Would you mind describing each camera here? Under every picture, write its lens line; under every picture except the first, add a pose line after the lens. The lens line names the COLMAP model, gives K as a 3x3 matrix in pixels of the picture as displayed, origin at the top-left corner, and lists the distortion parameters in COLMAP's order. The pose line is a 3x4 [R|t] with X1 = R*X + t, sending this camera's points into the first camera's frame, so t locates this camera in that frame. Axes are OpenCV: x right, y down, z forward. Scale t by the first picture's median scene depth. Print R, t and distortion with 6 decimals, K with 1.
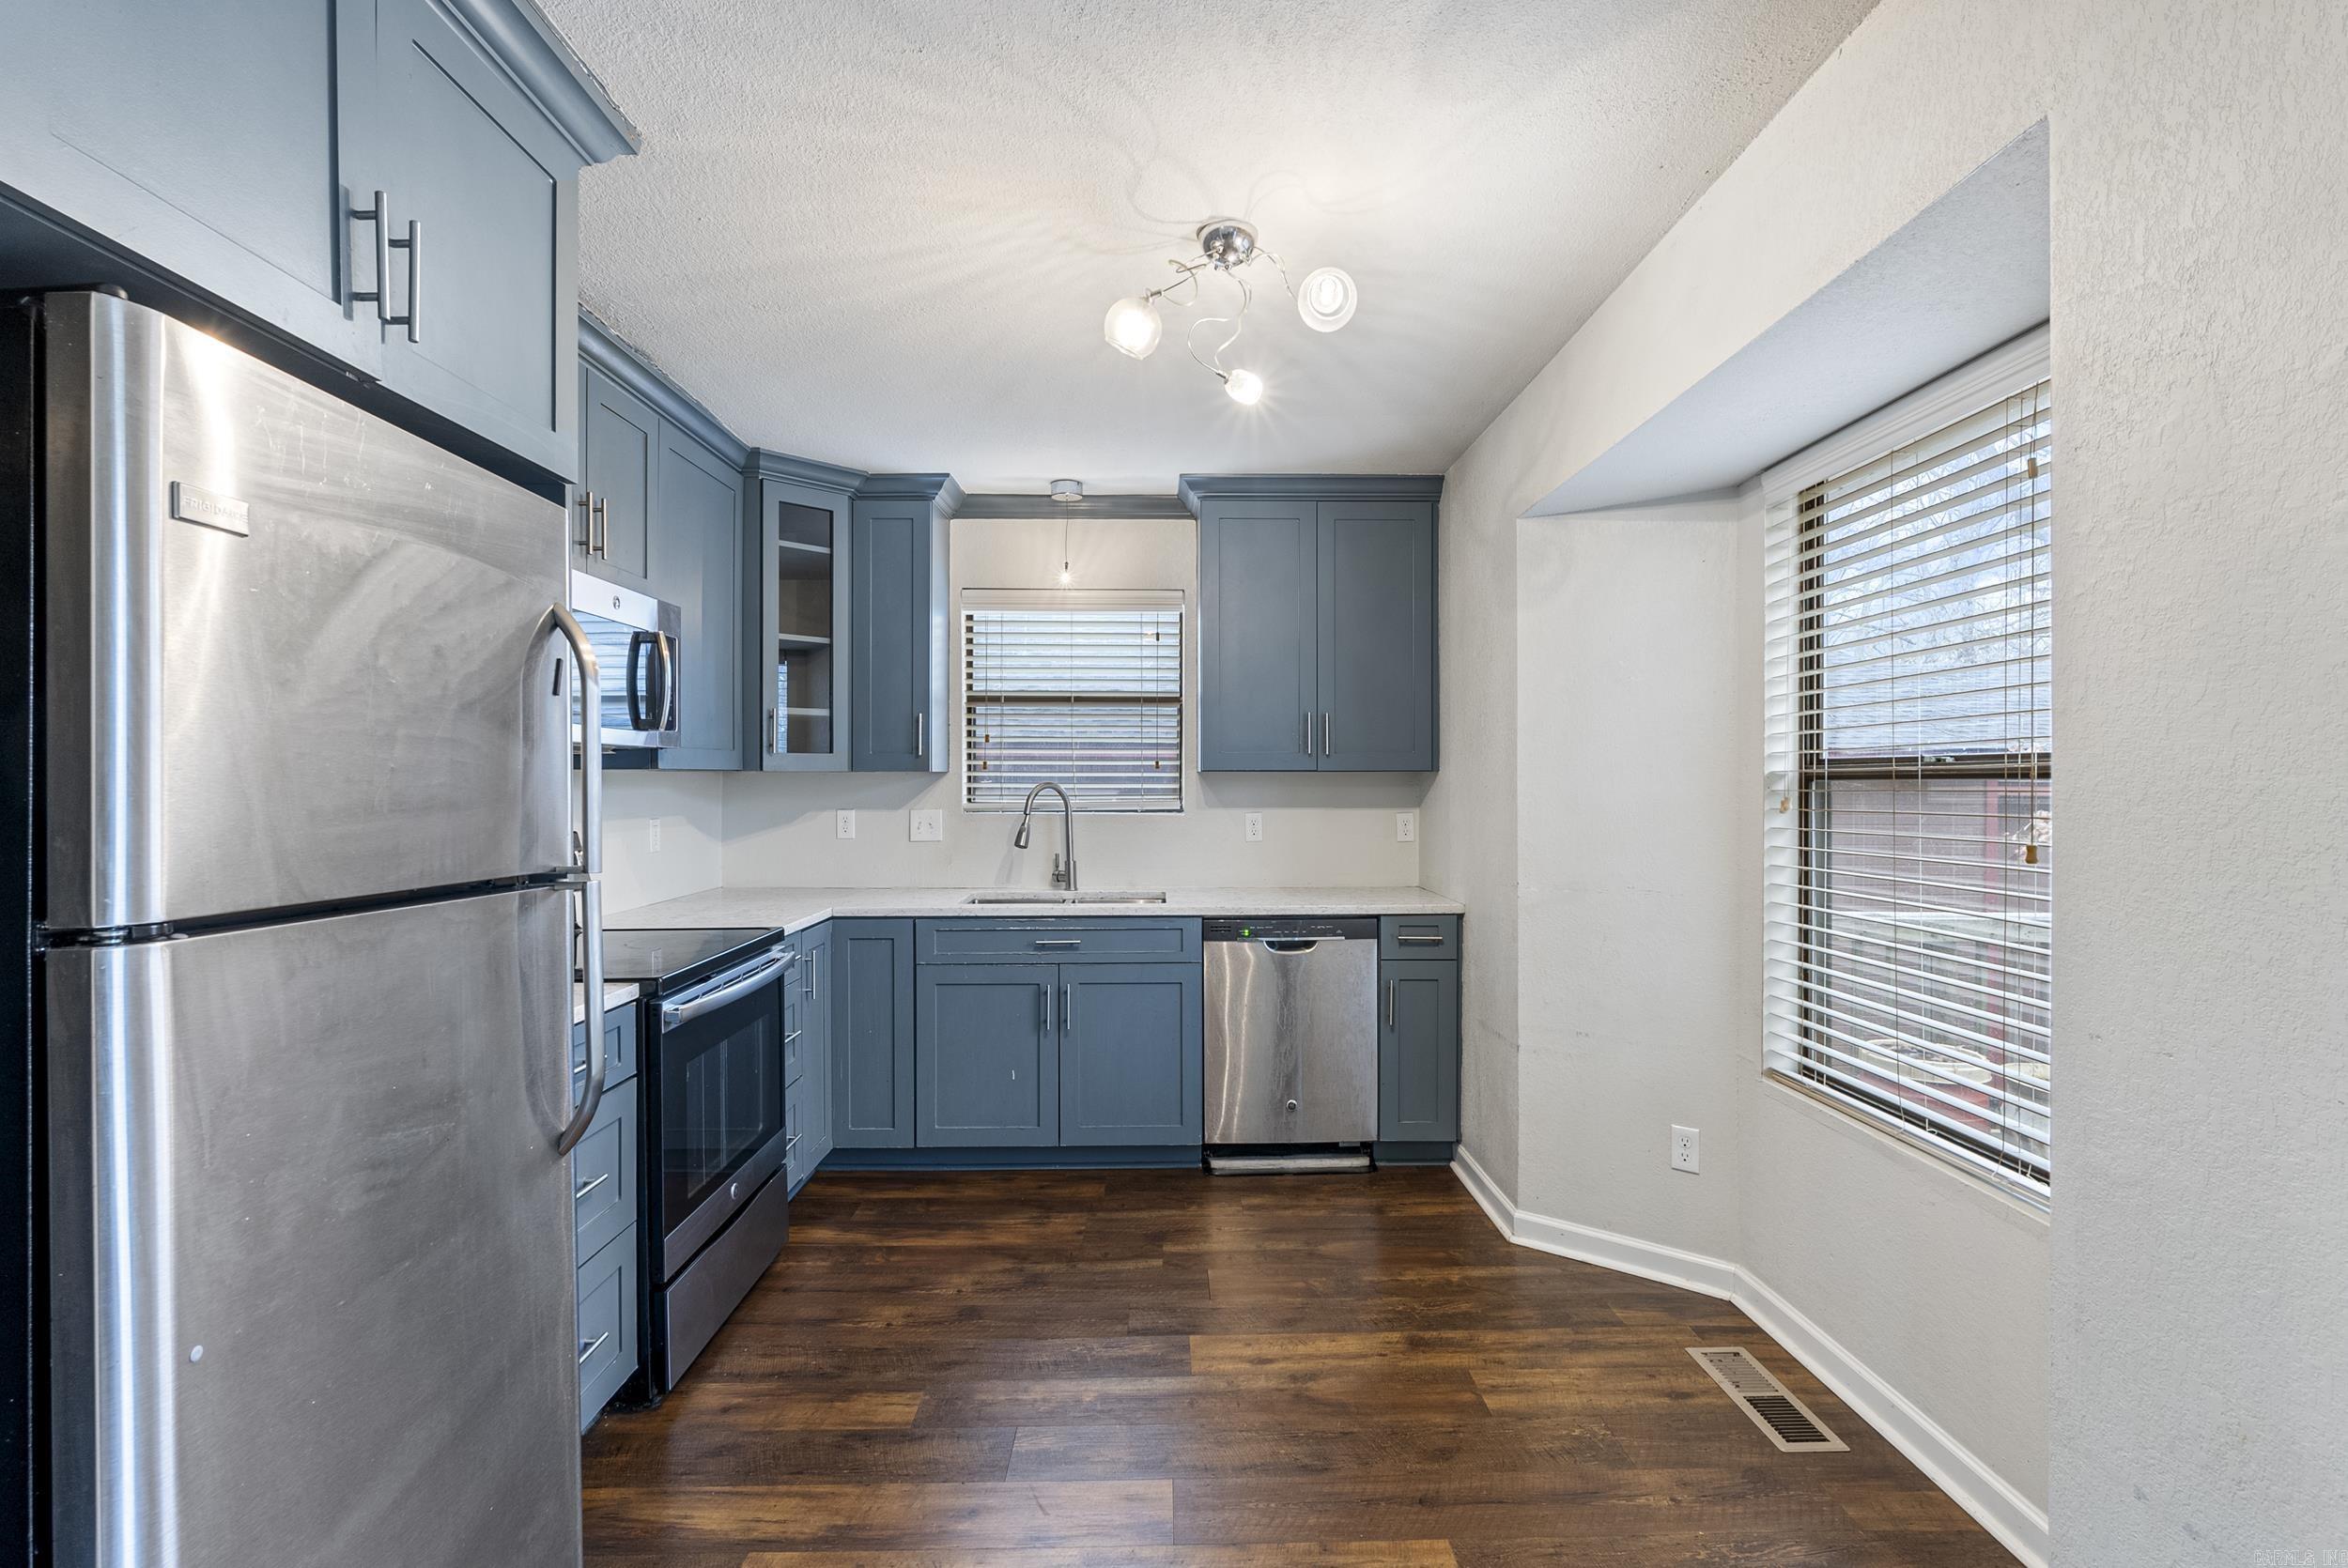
lens RADIAL K [[1087.0, 0, 1177.9], [0, 1087.0, 780.1], [0, 0, 1]] dist [-0.001028, -0.000140]
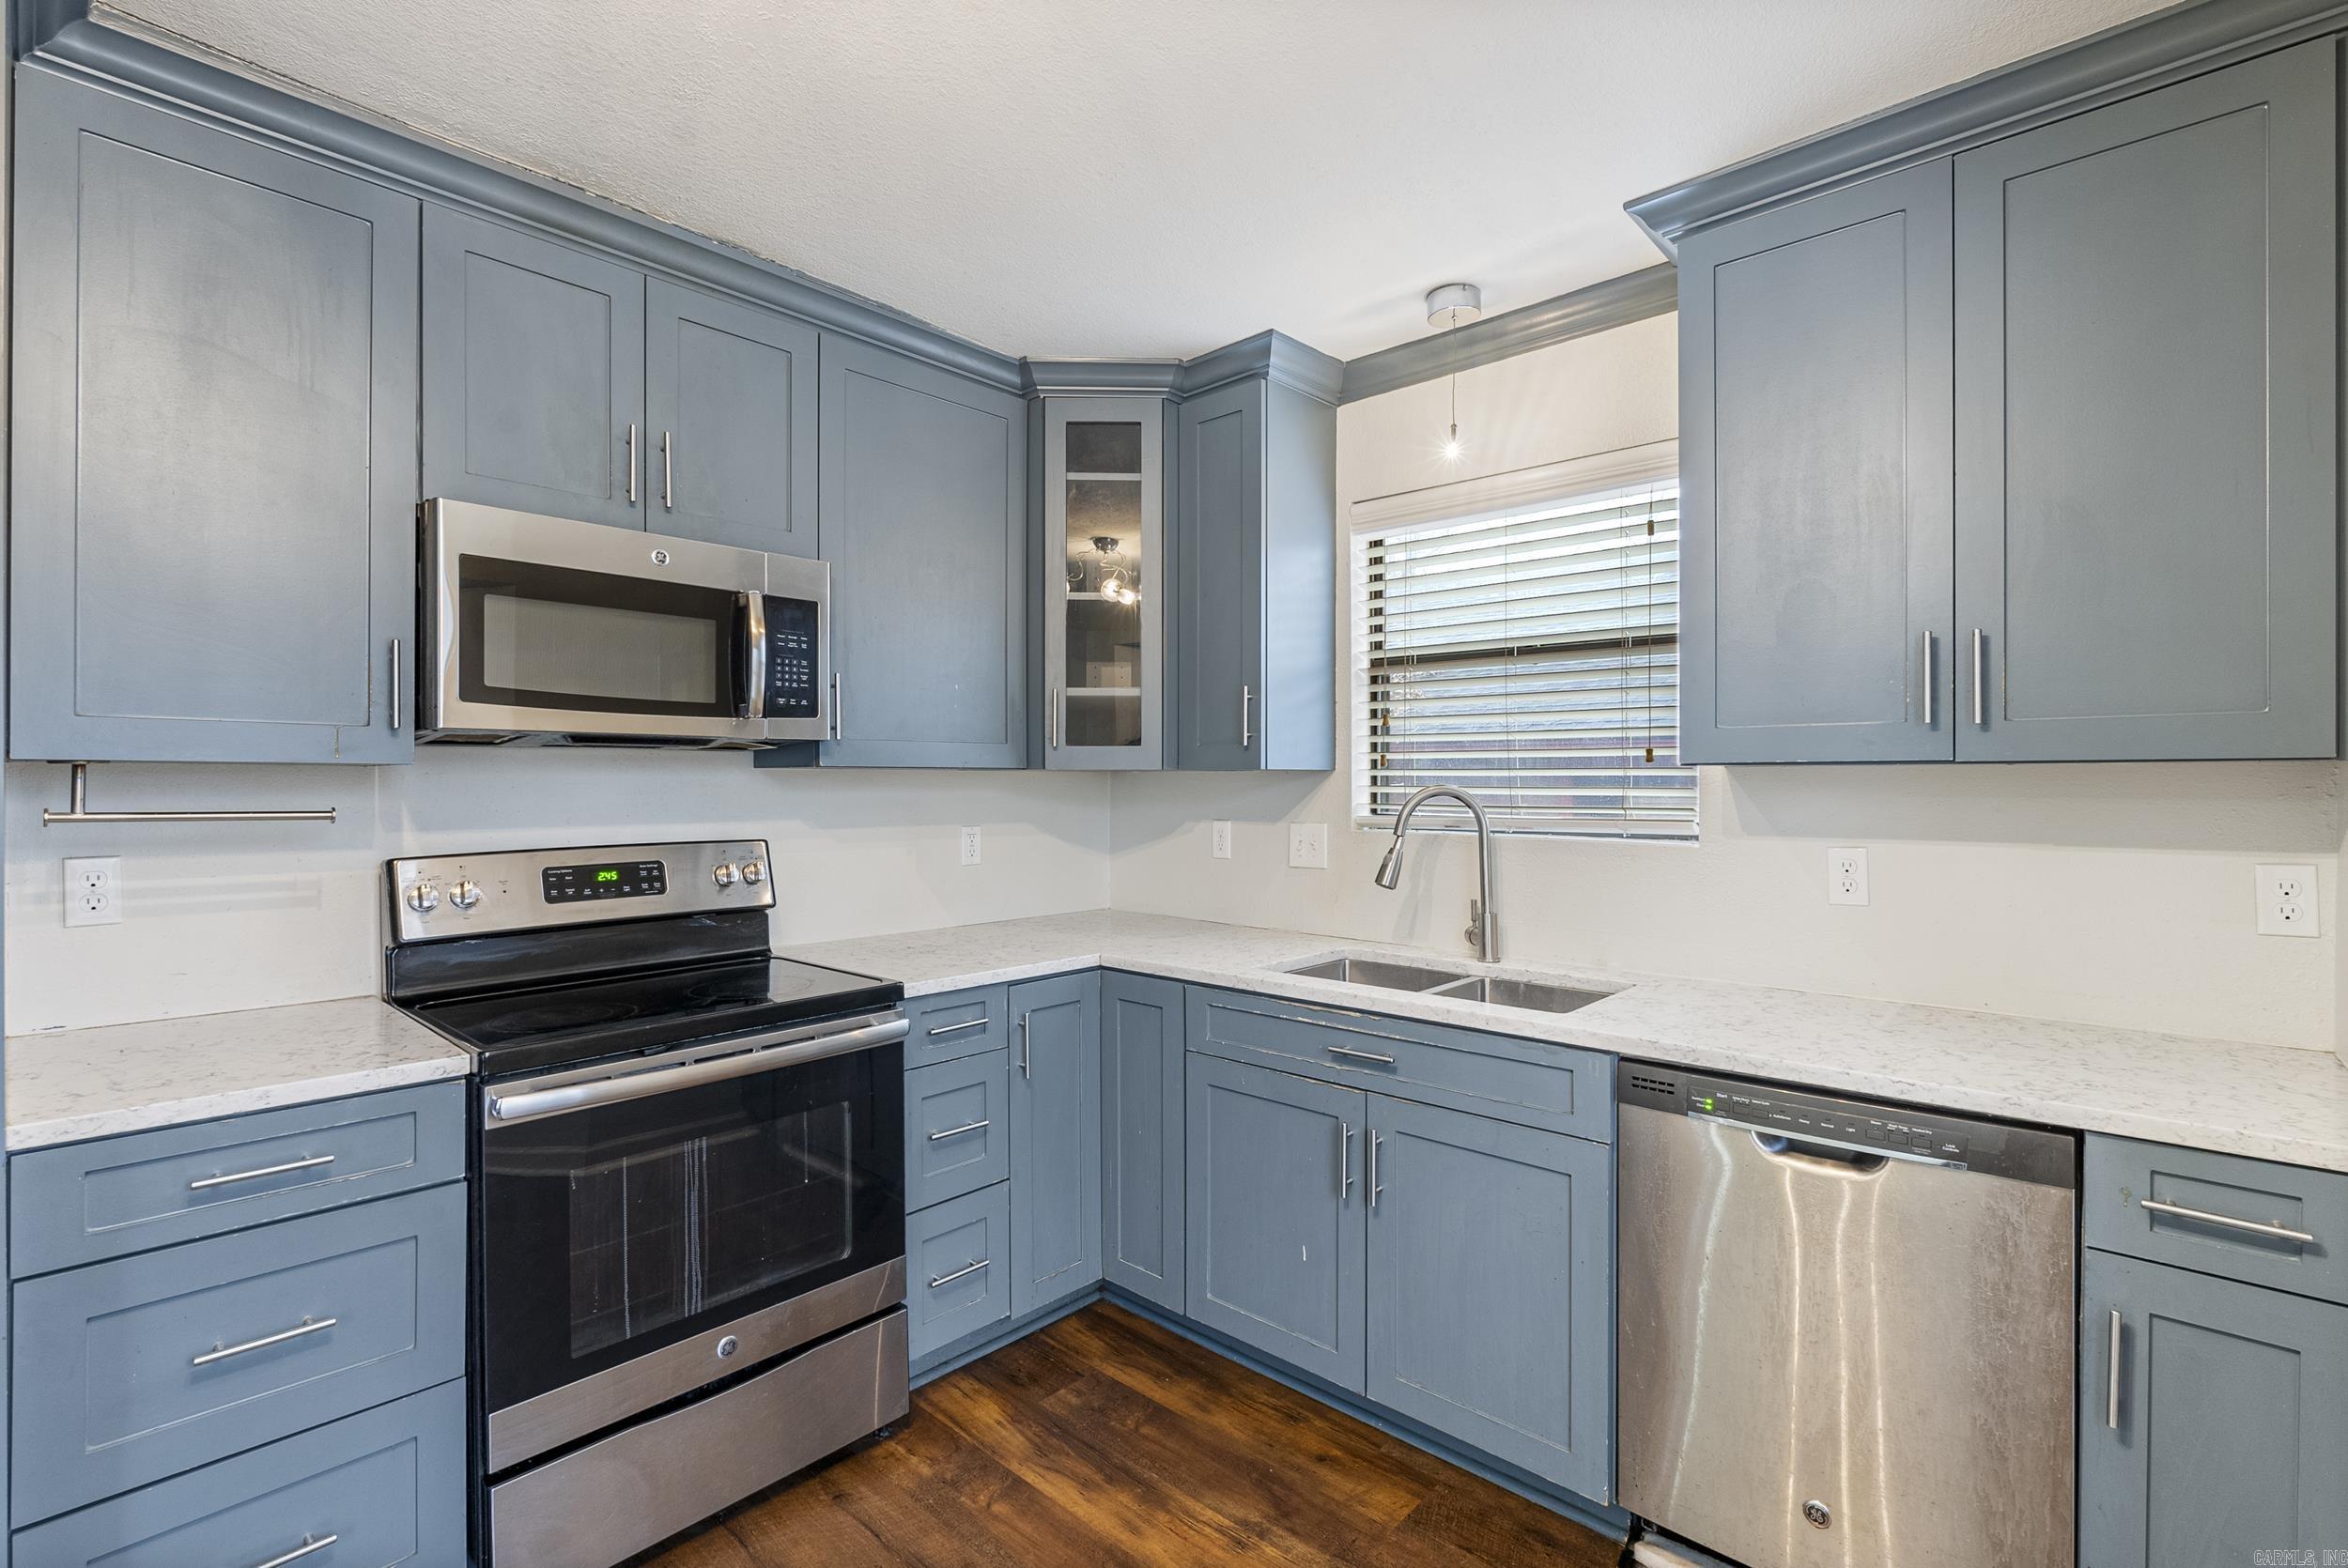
lens RADIAL K [[1075.2, 0, 1162.0], [0, 1075.2, 781.8], [0, 0, 1]] dist [0.000507, 0.000200]
pose [[0.719193, 0.002238, -0.694807, 0.231411], [0.000375, 0.999993, 0.003609, -0.002712], [0.694810, -0.002856, 0.719188, 0.527141]]
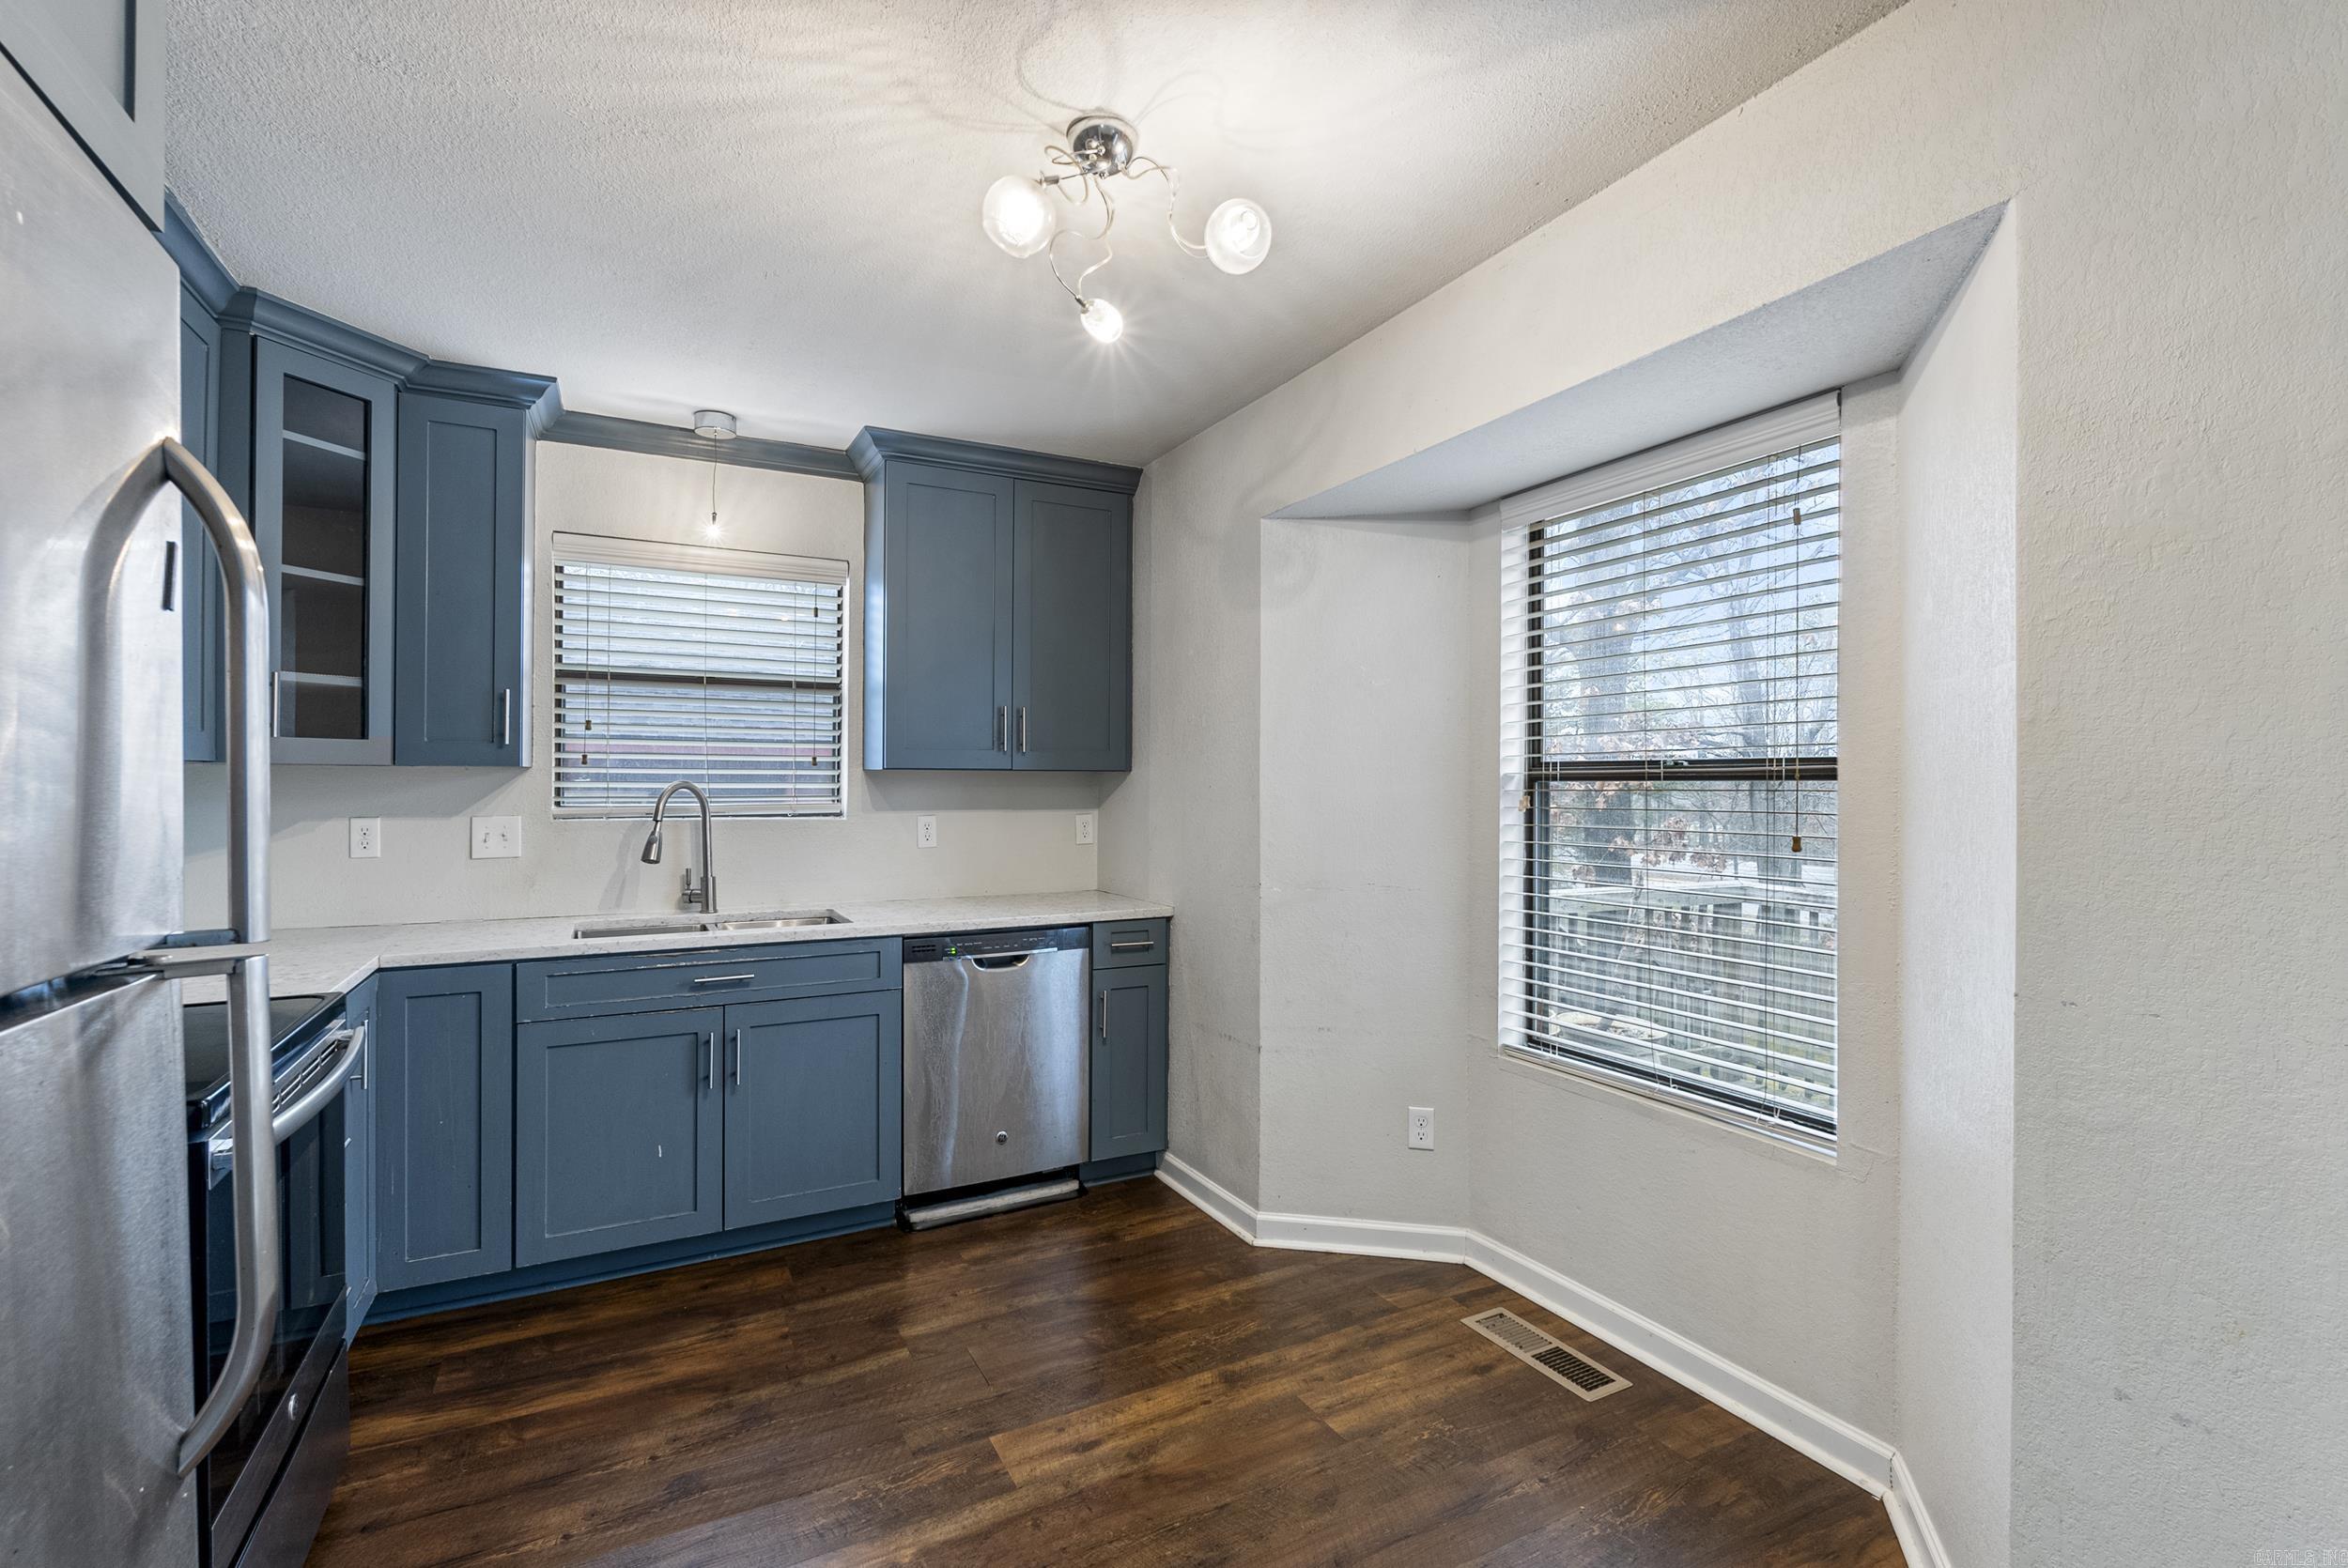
lens RADIAL K [[1060.7, 0, 1190.6], [0, 1060.7, 777.8], [0, 0, 1]] dist [-0.003032, -0.000245]
pose [[0.889254, 0.005499, 0.457381, -0.171112], [-0.003971, 0.999983, -0.004301, 0.001818], [-0.457396, 0.002008, 0.889261, 0.147223]]
